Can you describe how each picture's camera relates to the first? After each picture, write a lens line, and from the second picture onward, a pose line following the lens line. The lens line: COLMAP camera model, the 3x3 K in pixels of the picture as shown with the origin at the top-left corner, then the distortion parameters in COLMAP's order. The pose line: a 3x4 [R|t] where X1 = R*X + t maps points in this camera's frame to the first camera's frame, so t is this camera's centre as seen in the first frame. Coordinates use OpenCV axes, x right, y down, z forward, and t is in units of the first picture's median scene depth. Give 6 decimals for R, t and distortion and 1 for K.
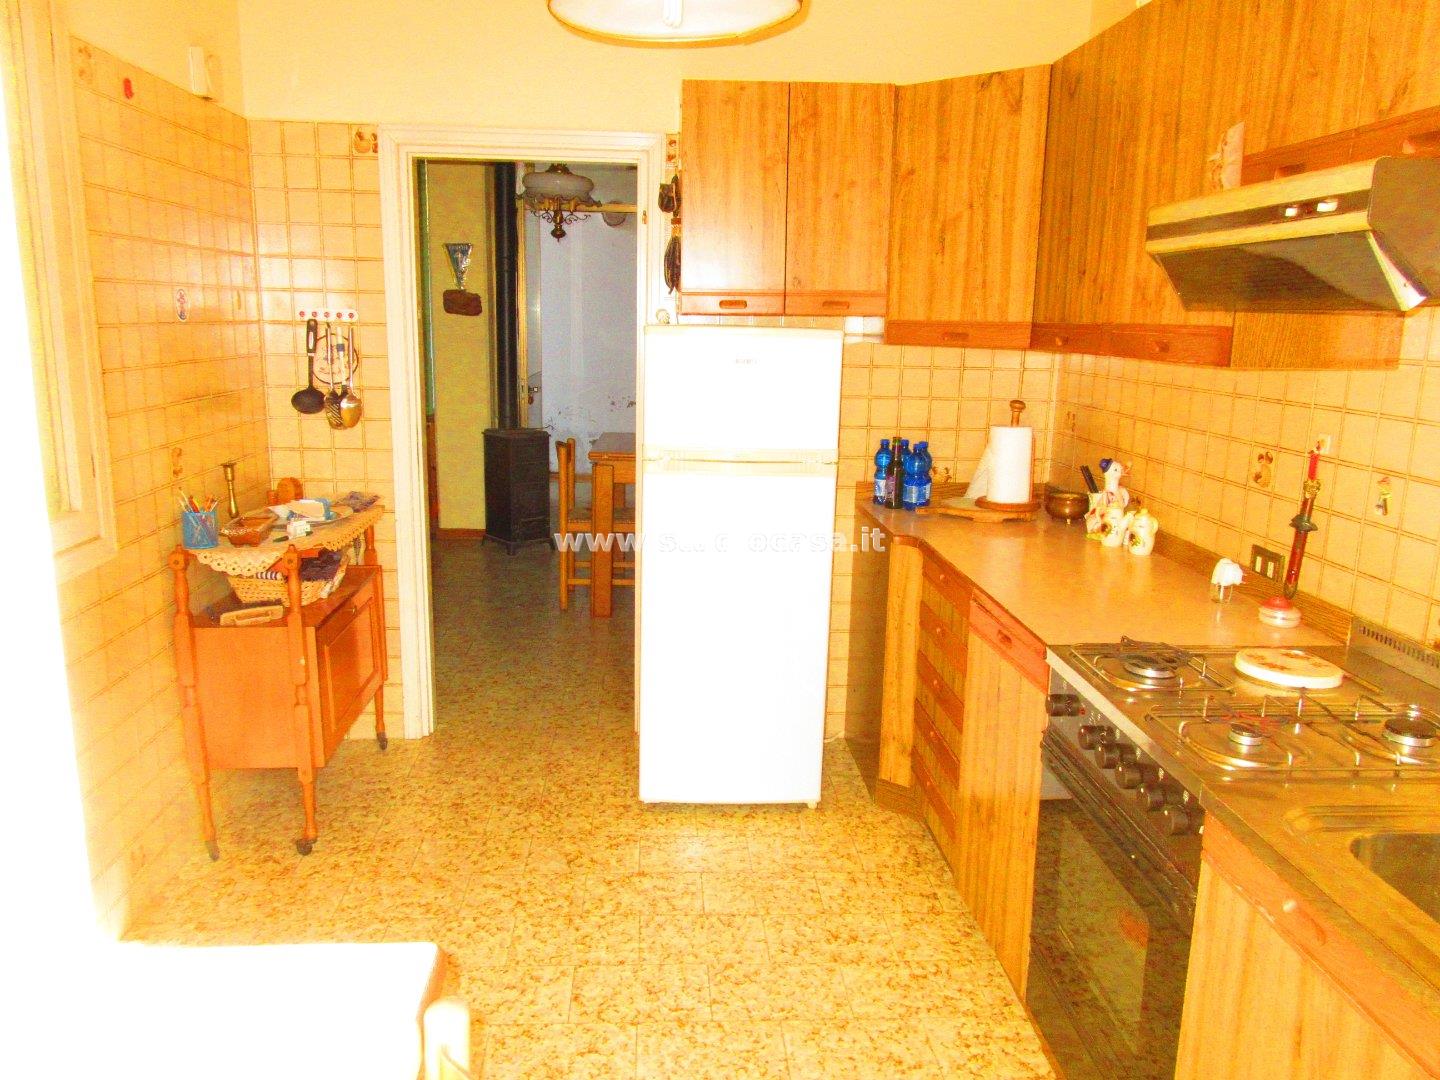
lens RADIAL K [[1080.8, 0, 719.4], [0, 1080.8, 540.7], [0, 0, 1]] dist [0.005081, 0.001135]
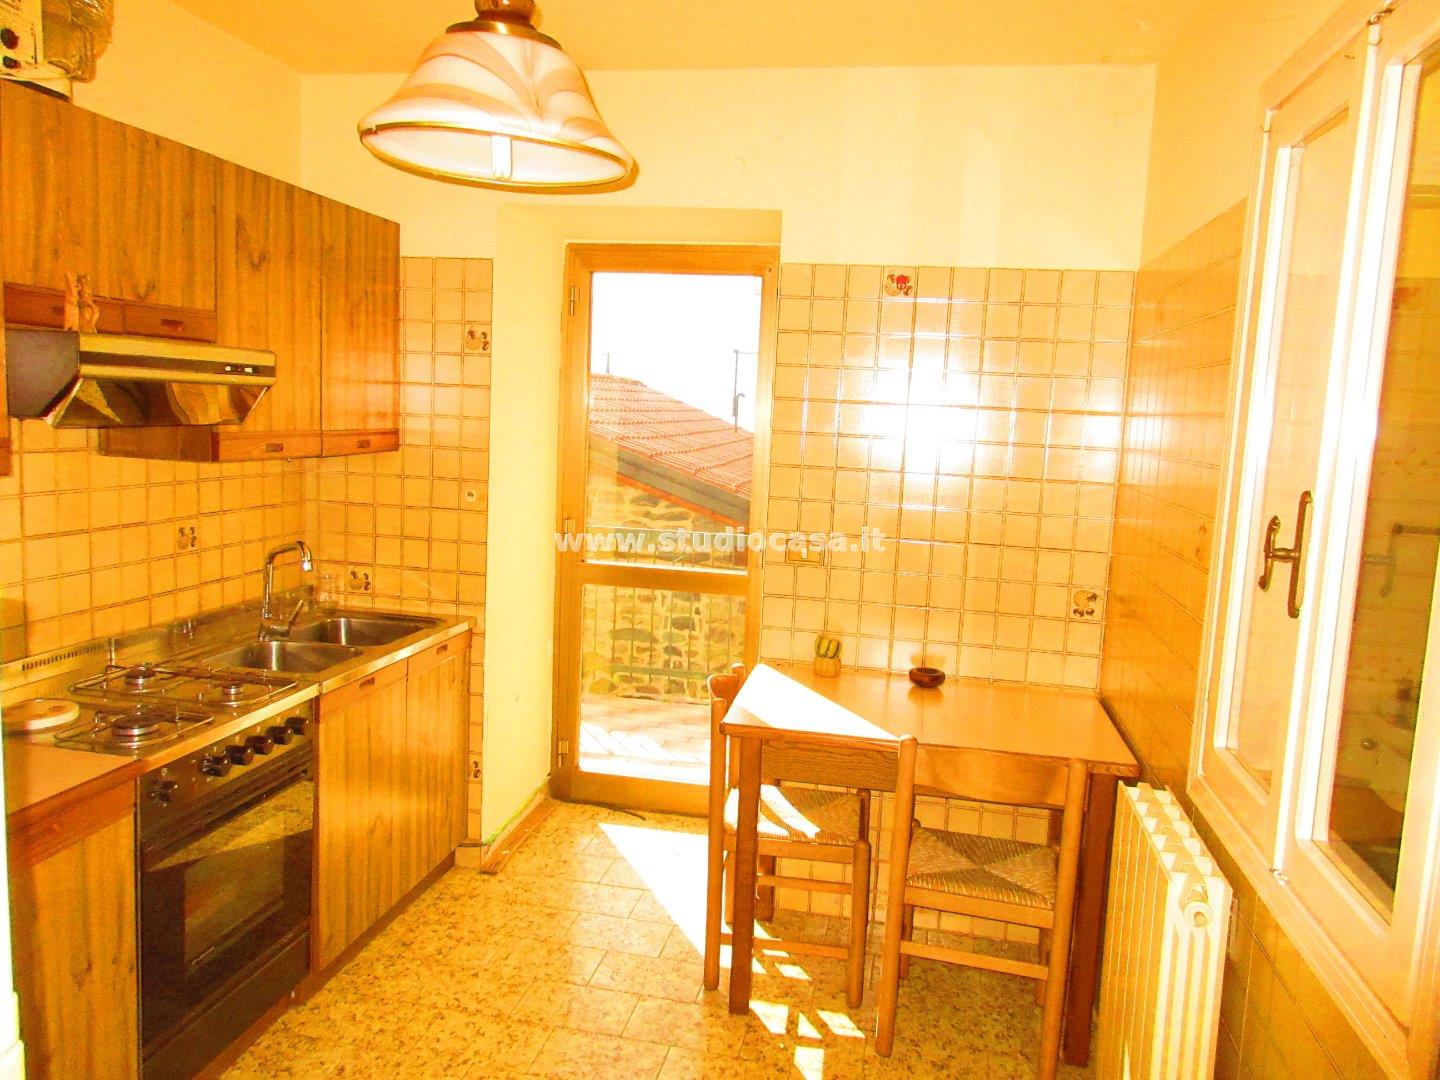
lens RADIAL K [[1080.8, 0, 720.6], [0, 1080.8, 533.2], [0, 0, 1]] dist [0.005081, 0.001135]
pose [[-0.966549, -0.098433, 0.236841, -0.452253], [-0.018719, 0.948034, 0.317617, -0.450788], [-0.255797, 0.302559, -0.918165, 1.791556]]
